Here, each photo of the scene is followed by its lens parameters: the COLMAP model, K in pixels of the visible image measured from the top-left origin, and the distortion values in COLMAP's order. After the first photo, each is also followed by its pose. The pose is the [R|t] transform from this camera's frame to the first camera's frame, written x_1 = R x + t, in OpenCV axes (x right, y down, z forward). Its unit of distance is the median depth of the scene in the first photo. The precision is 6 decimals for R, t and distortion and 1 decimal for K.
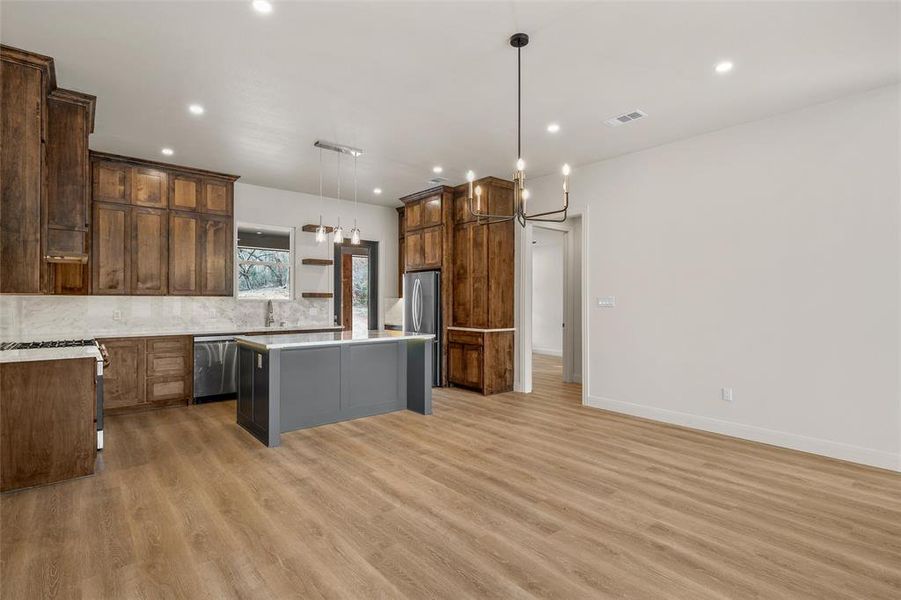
lens RADIAL K [[443.7, 0, 450.5], [0, 443.7, 300.0], [0, 0, 1]] dist [0.002521, 0.000123]
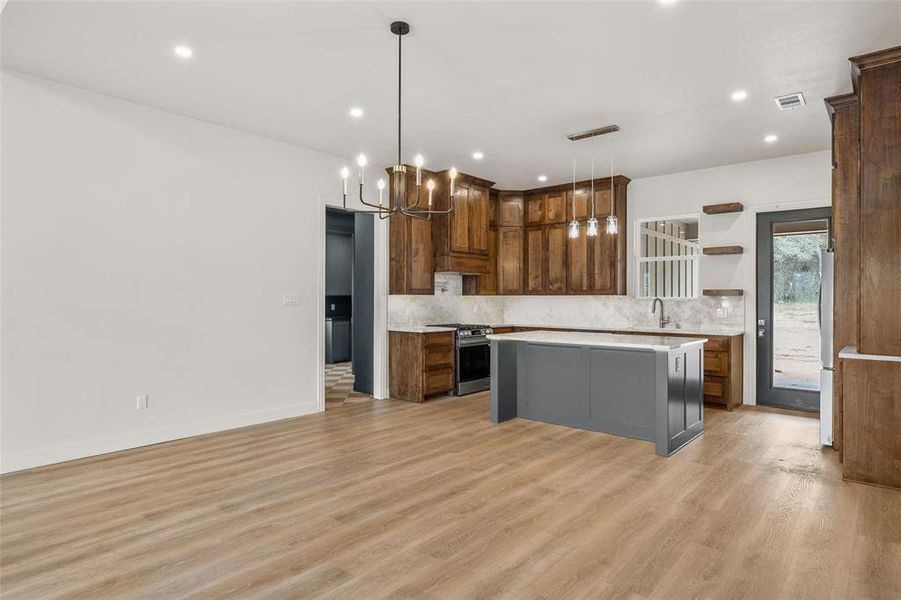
lens RADIAL K [[506.0, 0, 450.5], [0, 506.0, 300.0], [0, 0, 1]] dist [0.001433, -0.000011]
pose [[0.159522, 0.000008, -0.987194, 0.713771], [-0.000425, 1.000000, -0.000061, 0.004064], [0.987194, 0.000429, 0.159522, 0.530172]]
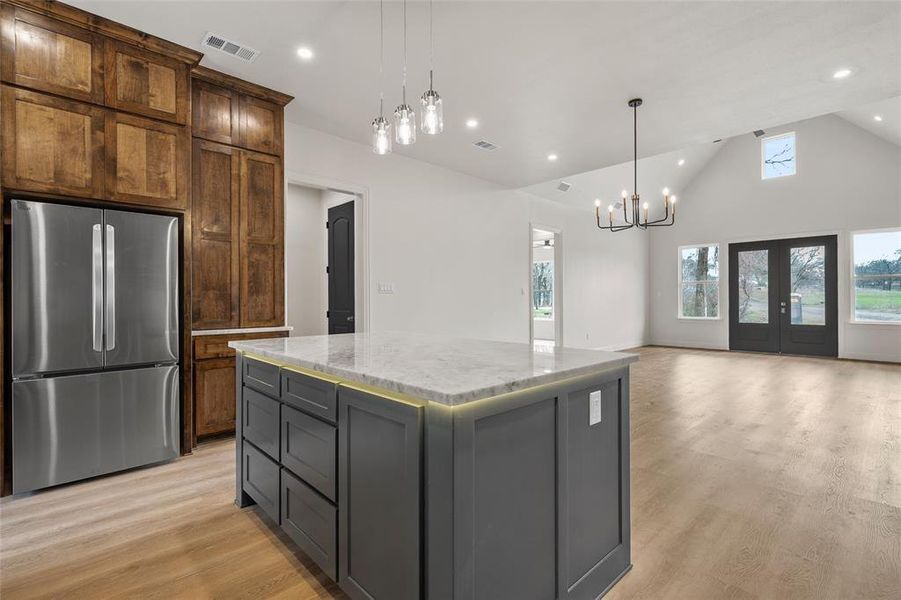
lens RADIAL K [[443.7, 0, 450.5], [0, 443.7, 300.0], [0, 0, 1]] dist [0.002521, 0.000123]
pose [[-0.083560, -0.001111, 0.996502, -0.746131], [0.002201, 0.999997, 0.001300, 0.033591], [-0.996500, 0.002302, -0.083558, 1.021925]]
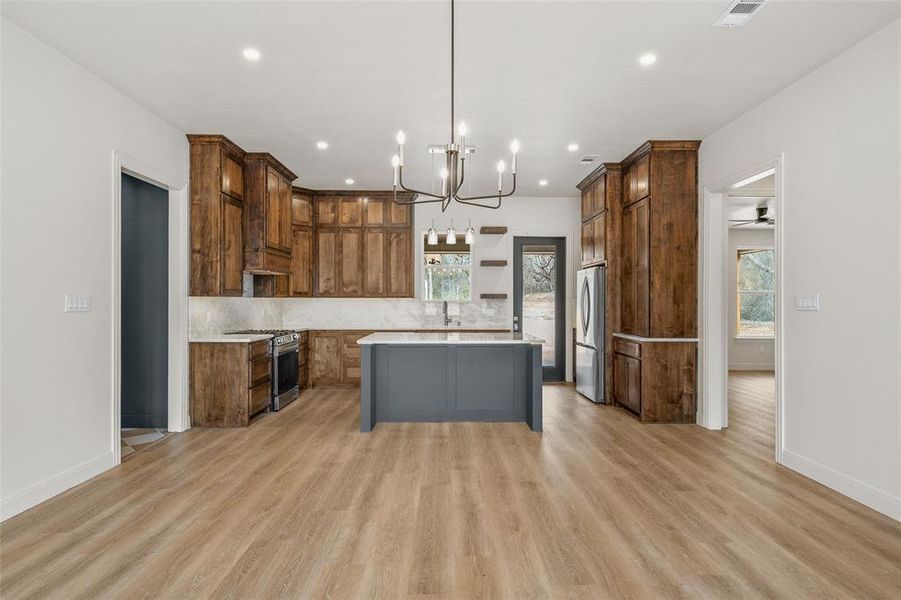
lens RADIAL K [[454.0, 0, 450.5], [0, 454.0, 300.0], [0, 0, 1]] dist [0.003080, 0.000372]
pose [[0.774052, -0.003344, -0.633113, 0.386155], [0.001513, 0.999993, -0.003432, 0.001918], [0.633120, 0.001698, 0.774052, 0.199011]]
